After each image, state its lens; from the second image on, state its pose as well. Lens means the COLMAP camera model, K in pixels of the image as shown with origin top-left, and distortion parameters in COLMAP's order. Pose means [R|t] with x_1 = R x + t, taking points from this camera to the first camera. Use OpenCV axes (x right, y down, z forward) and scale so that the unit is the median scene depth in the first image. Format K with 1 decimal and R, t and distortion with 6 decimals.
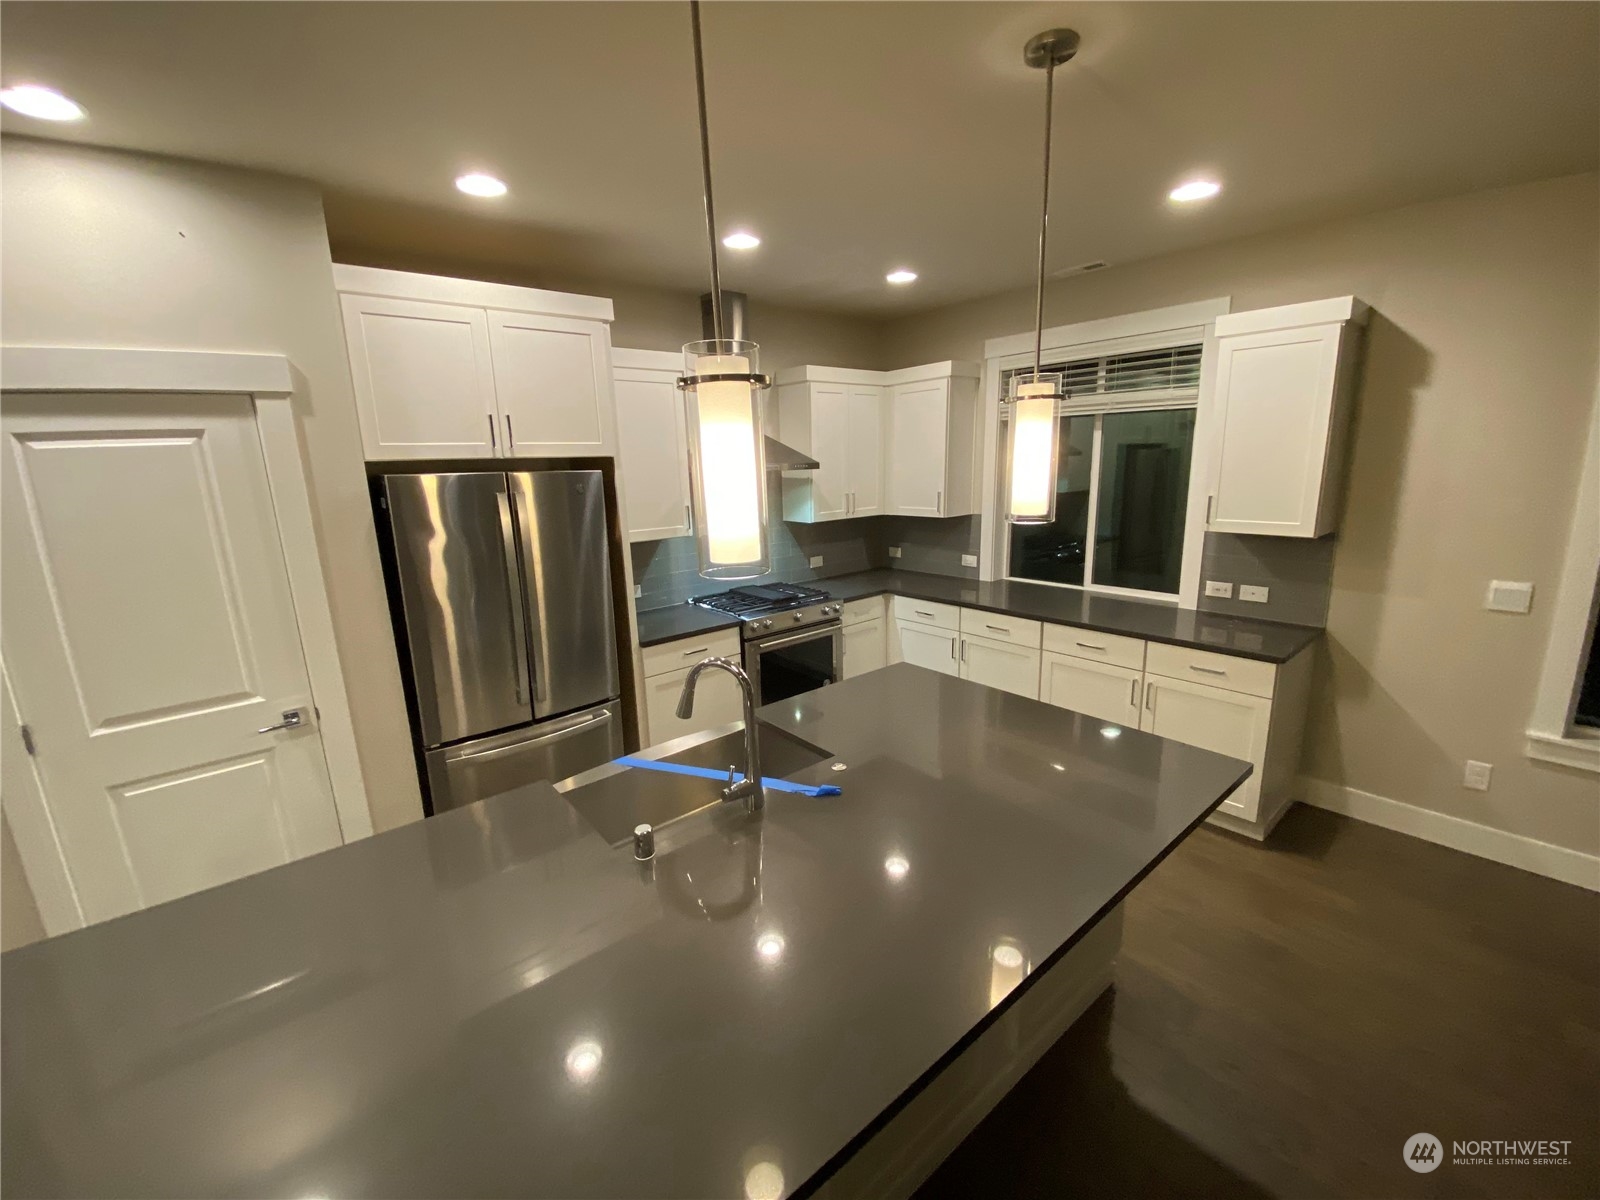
lens RADIAL K [[650.1, 0, 800.0], [0, 650.1, 600.0], [0, 0, 1]] dist [0.020444, -0.021030]
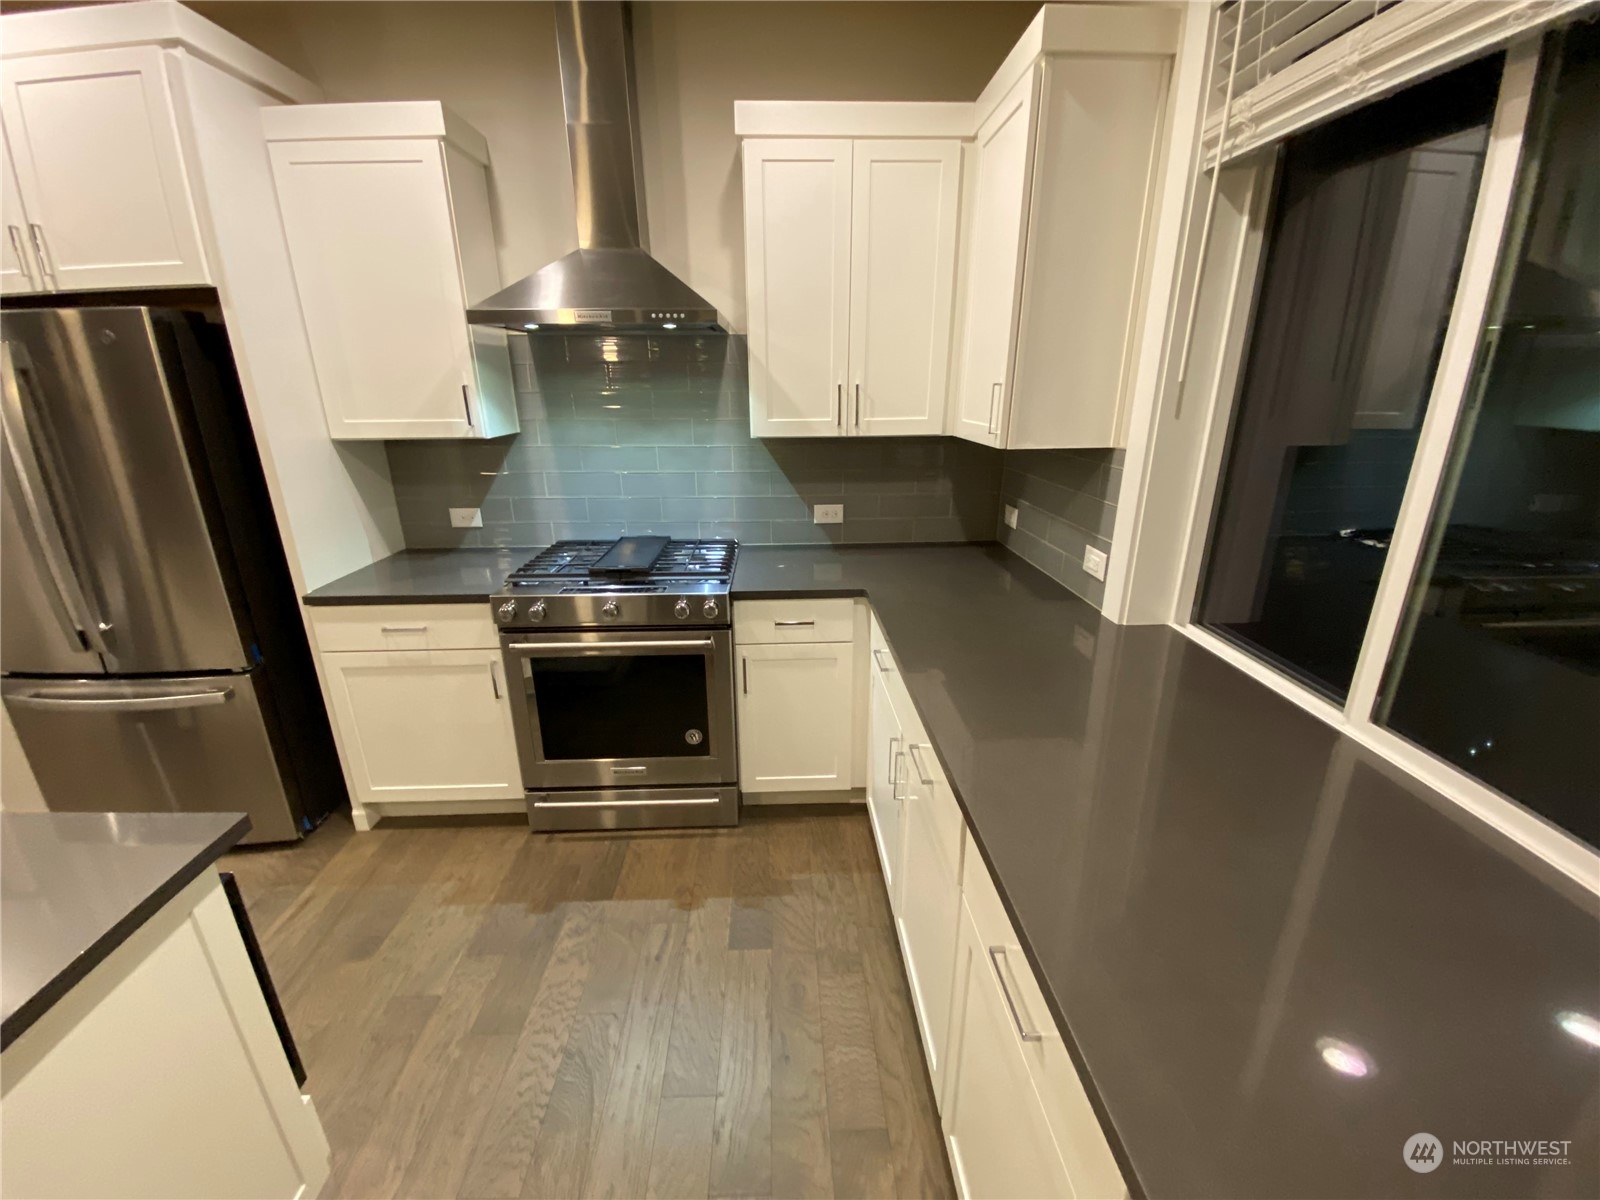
lens RADIAL K [[650.1, 0, 800.0], [0, 650.1, 600.0], [0, 0, 1]] dist [0.020444, -0.021030]
pose [[0.784352, 0.218678, -0.580493, 0.384115], [-0.147305, 0.974695, 0.168142, -0.084405], [0.602572, -0.046373, 0.796716, 0.589073]]
